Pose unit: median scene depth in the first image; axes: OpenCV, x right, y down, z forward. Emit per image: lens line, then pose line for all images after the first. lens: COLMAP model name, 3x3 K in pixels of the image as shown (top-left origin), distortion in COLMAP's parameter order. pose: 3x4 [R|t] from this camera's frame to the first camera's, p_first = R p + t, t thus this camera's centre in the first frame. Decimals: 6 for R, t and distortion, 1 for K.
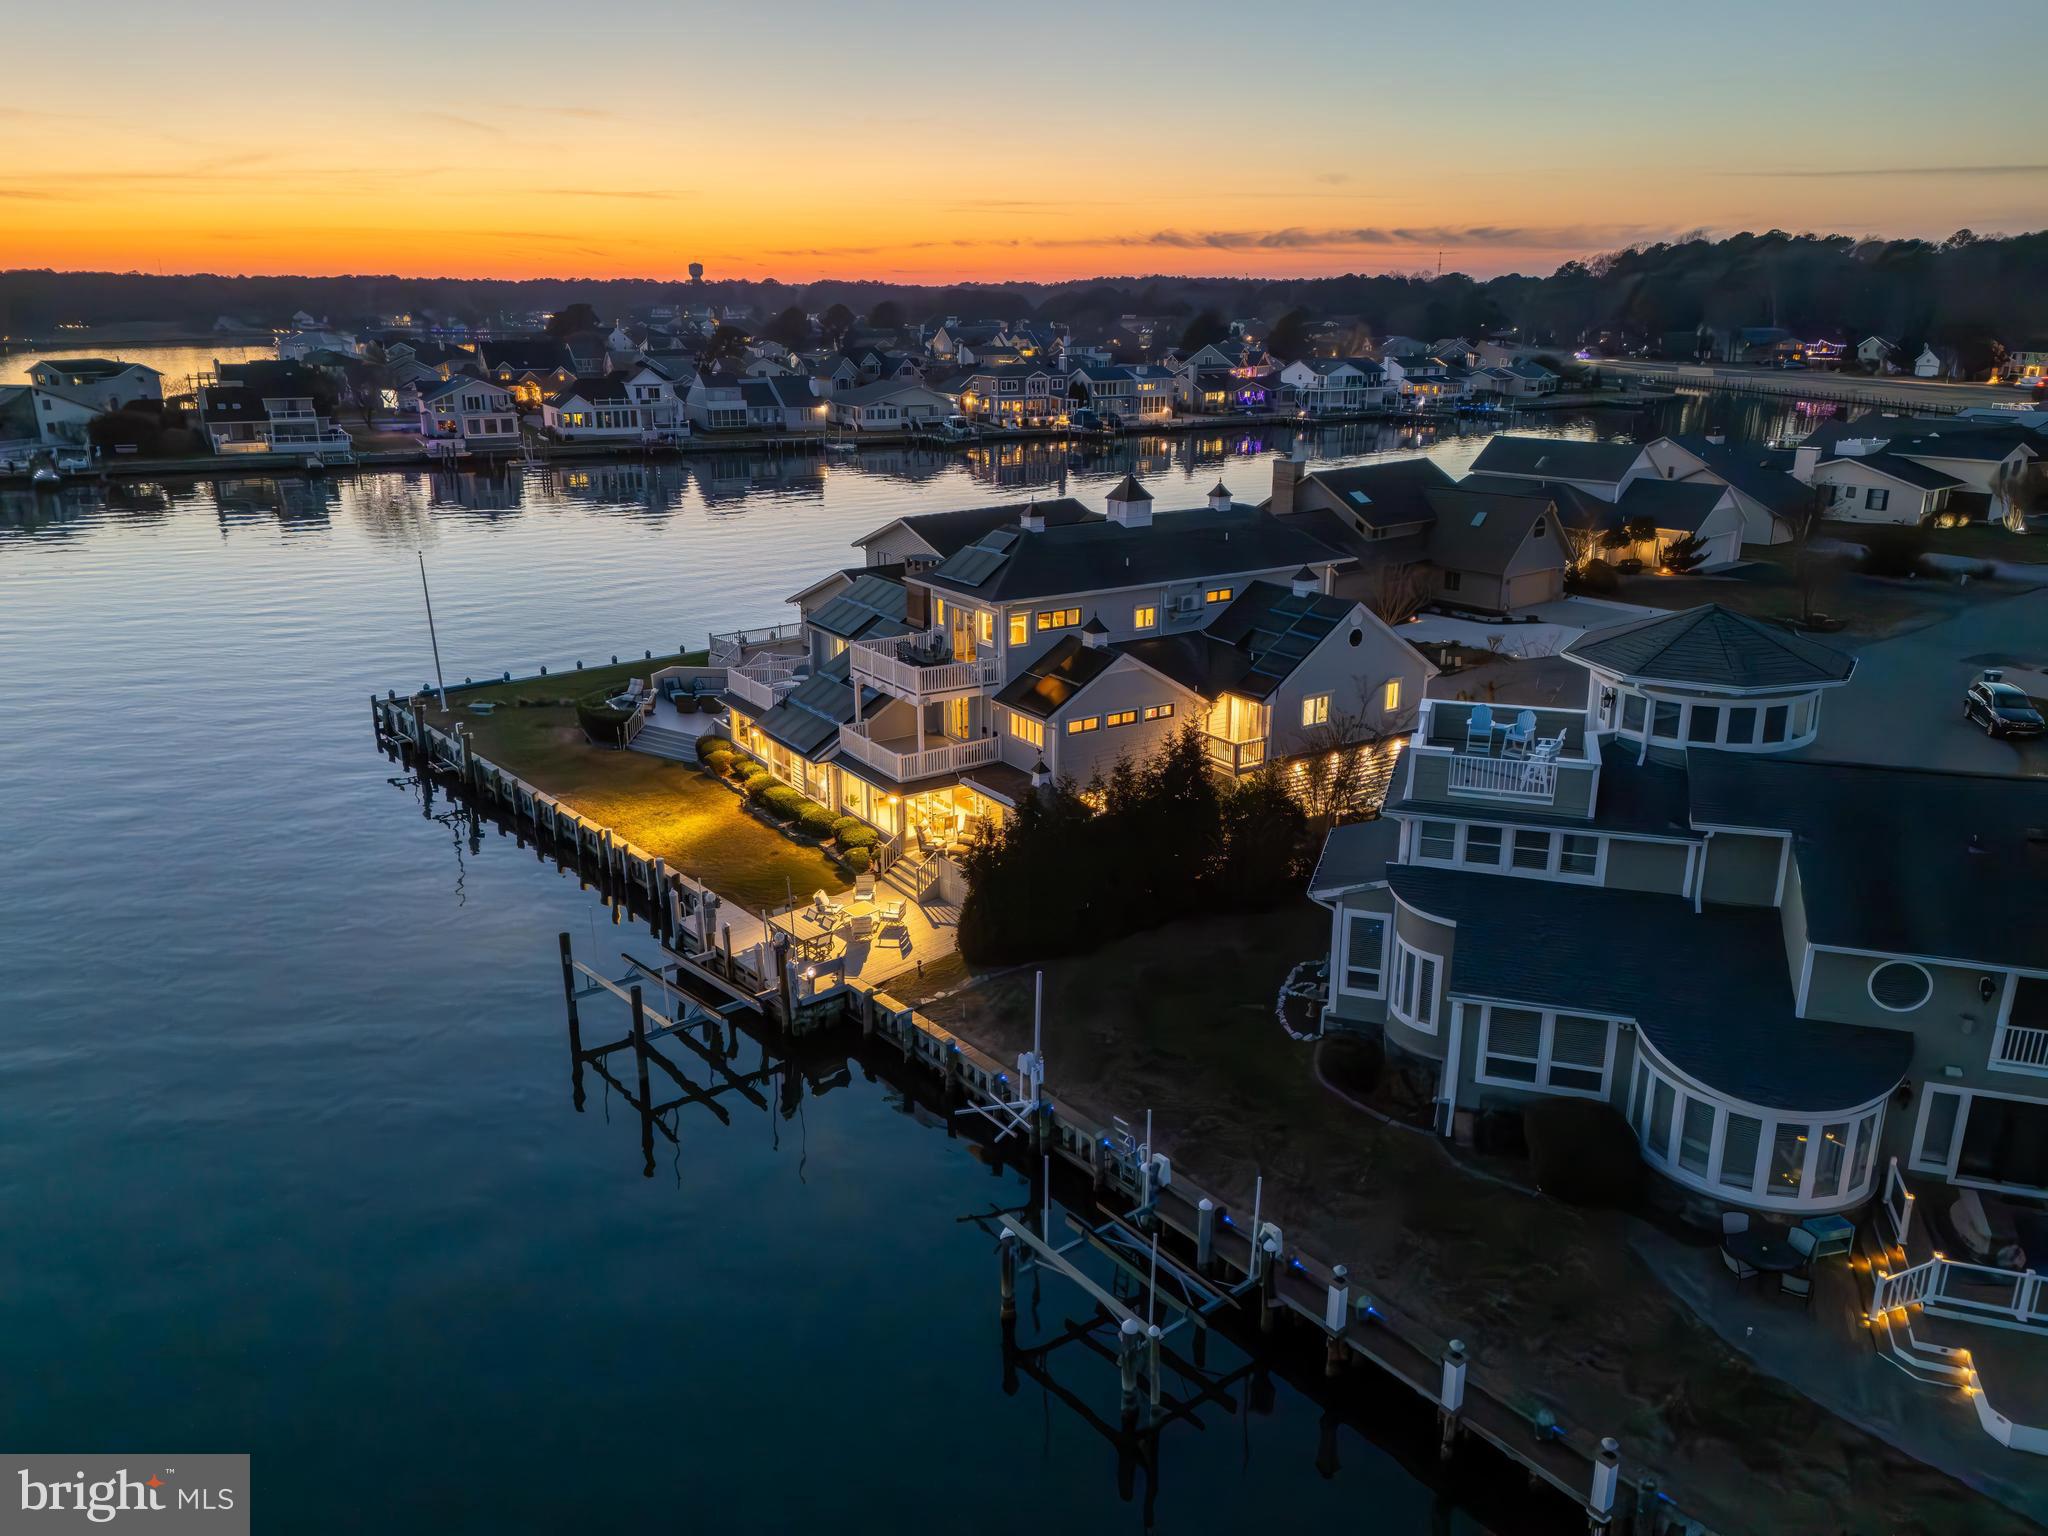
lens RADIAL K [[1490.2, 0, 1024.0], [0, 1490.2, 768.0], [0, 0, 1]] dist [0.109808, -0.105457]
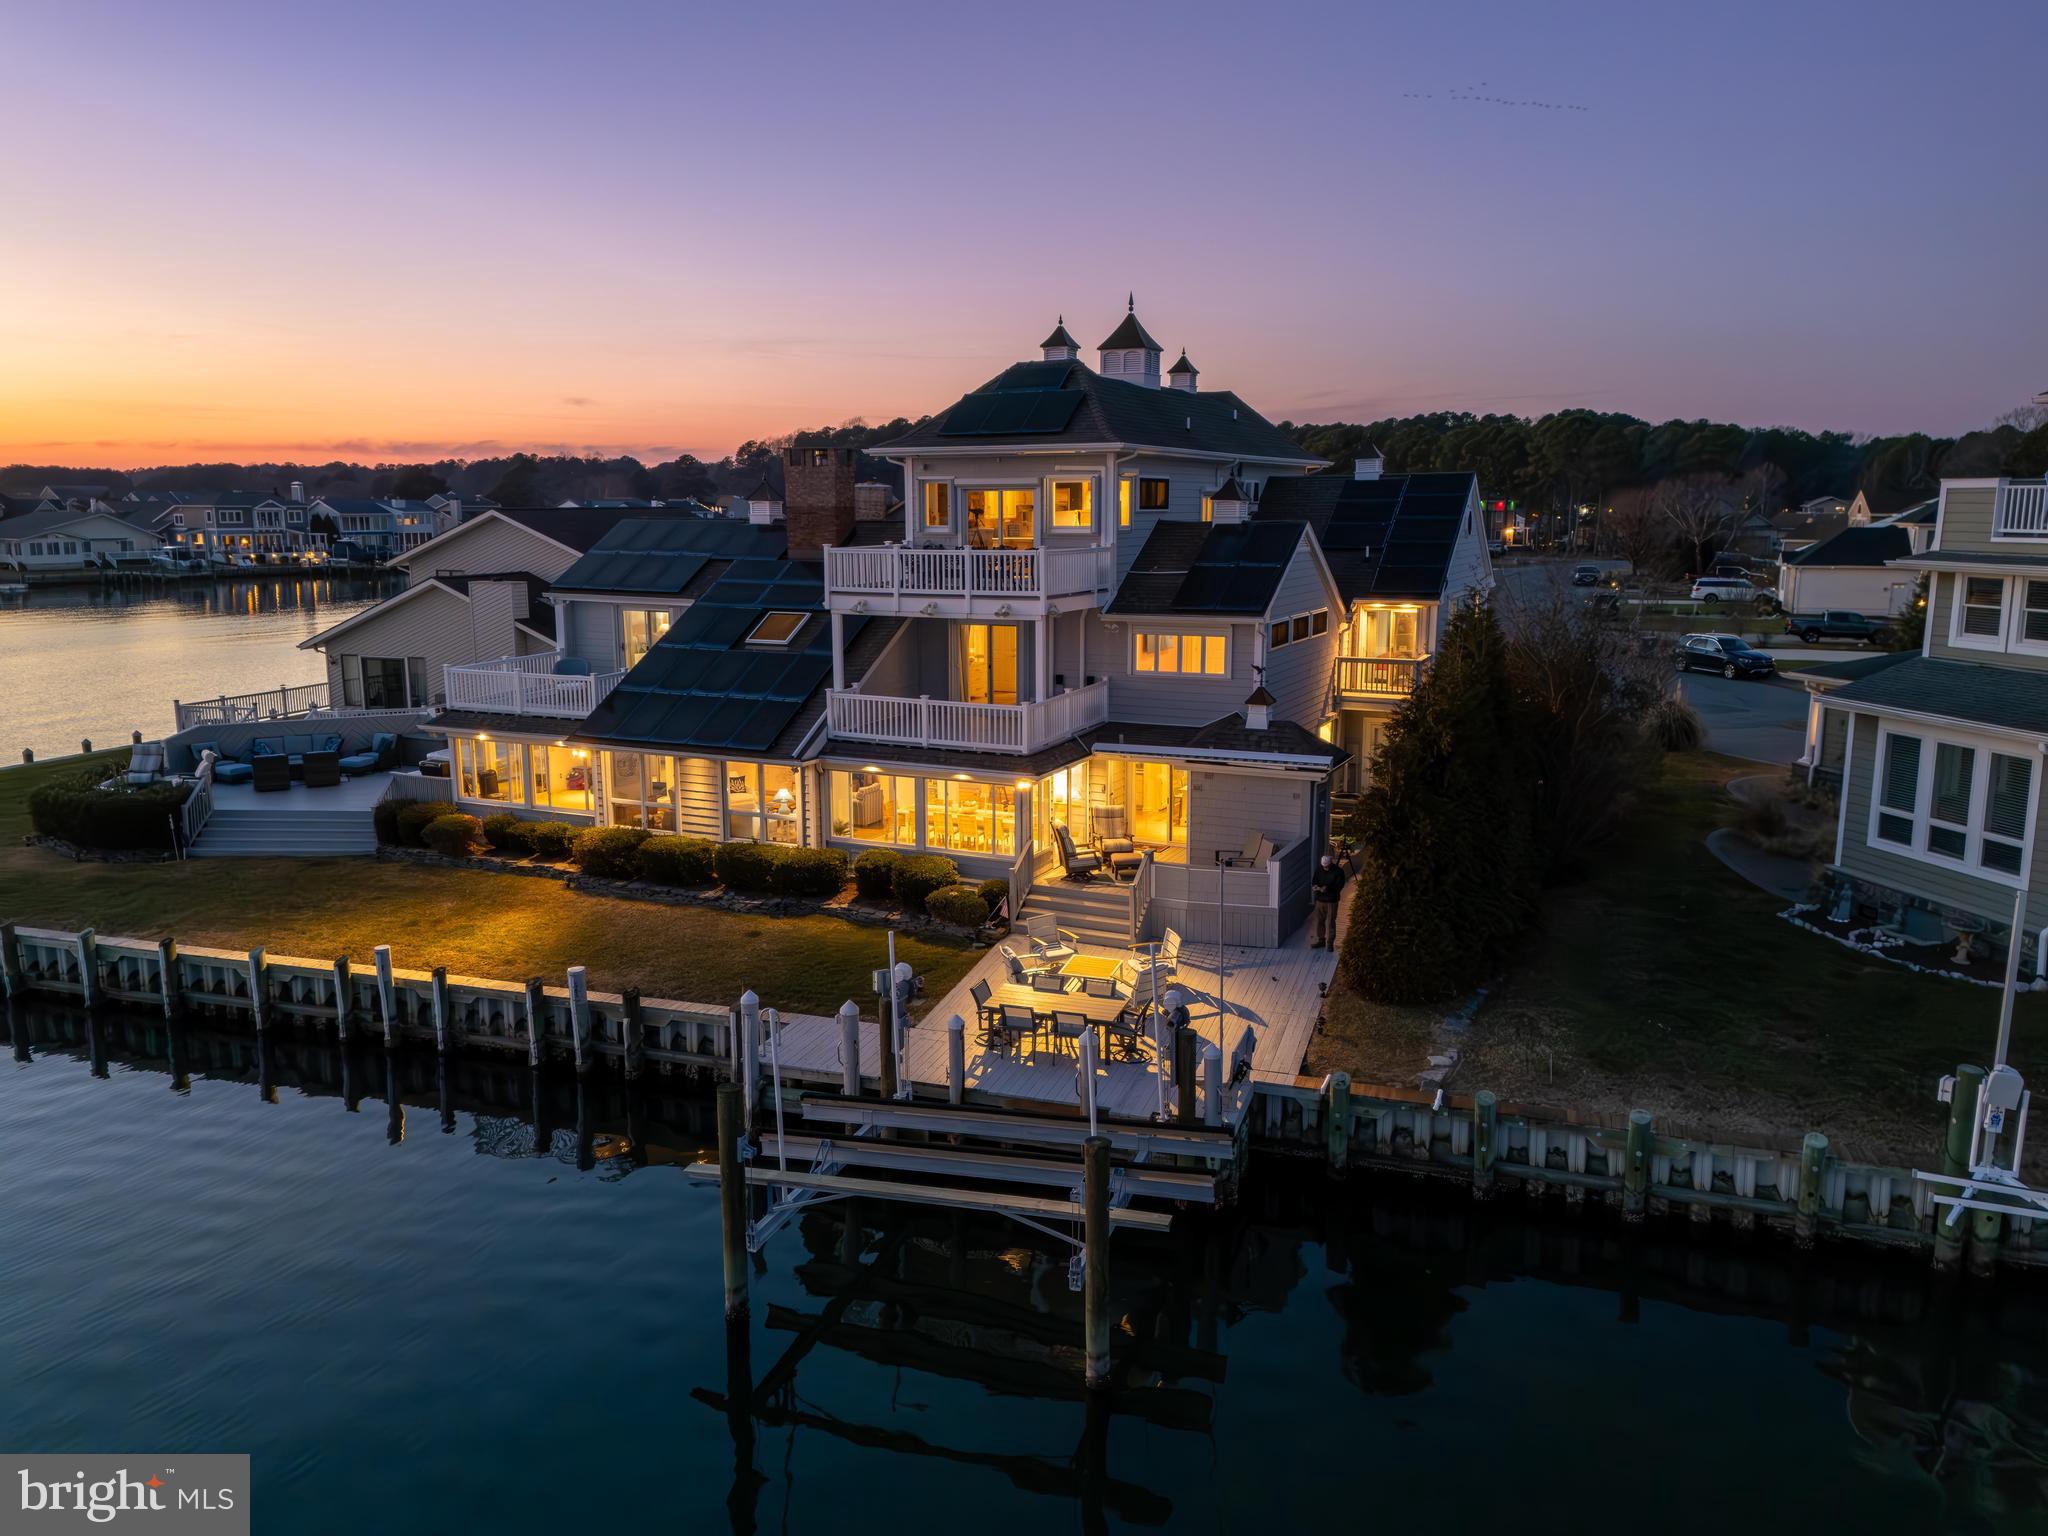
lens RADIAL K [[1490.2, 0, 1024.0], [0, 1490.2, 768.0], [0, 0, 1]] dist [0.109808, -0.105457]
pose [[0.853273, -0.095505, 0.512644, -0.199110], [0.159343, 0.983817, -0.081937, 0.032509], [-0.496522, 0.151601, 0.854683, 0.276294]]
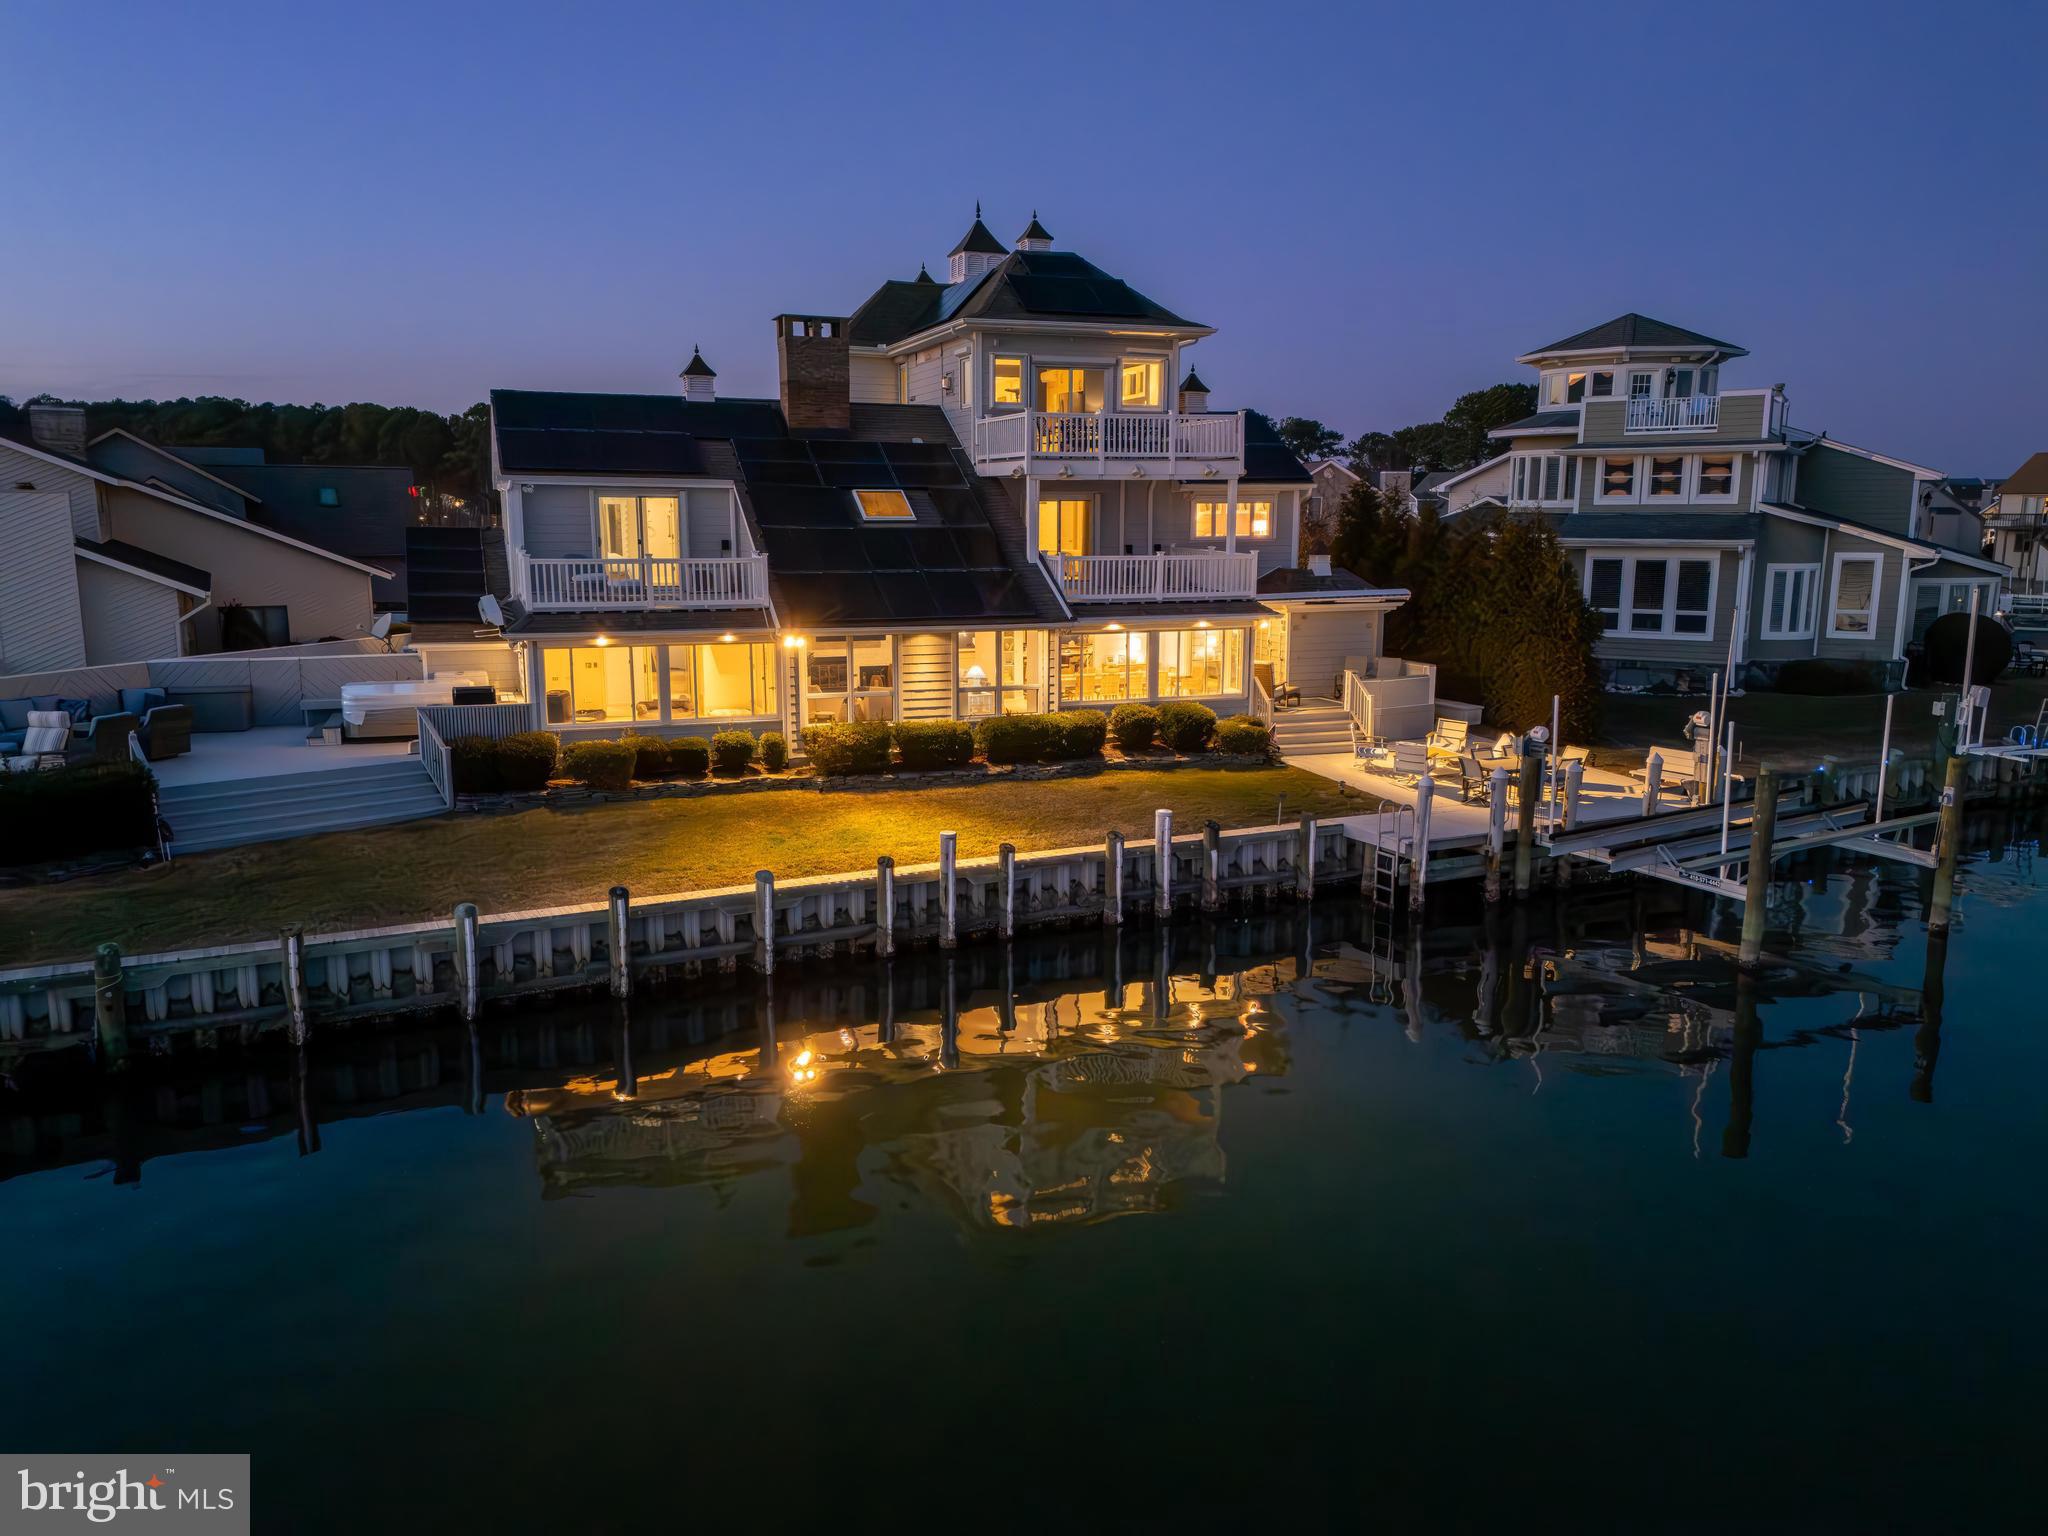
lens RADIAL K [[1463.2, 0, 1048.7], [0, 1463.2, 800.4], [0, 0, 1]] dist [0.027789, -0.000336]
pose [[0.234823, -0.197807, 0.951699, -0.378336], [0.288030, 0.949265, 0.126232, -0.006230], [-0.928384, 0.244476, 0.279883, 0.492452]]
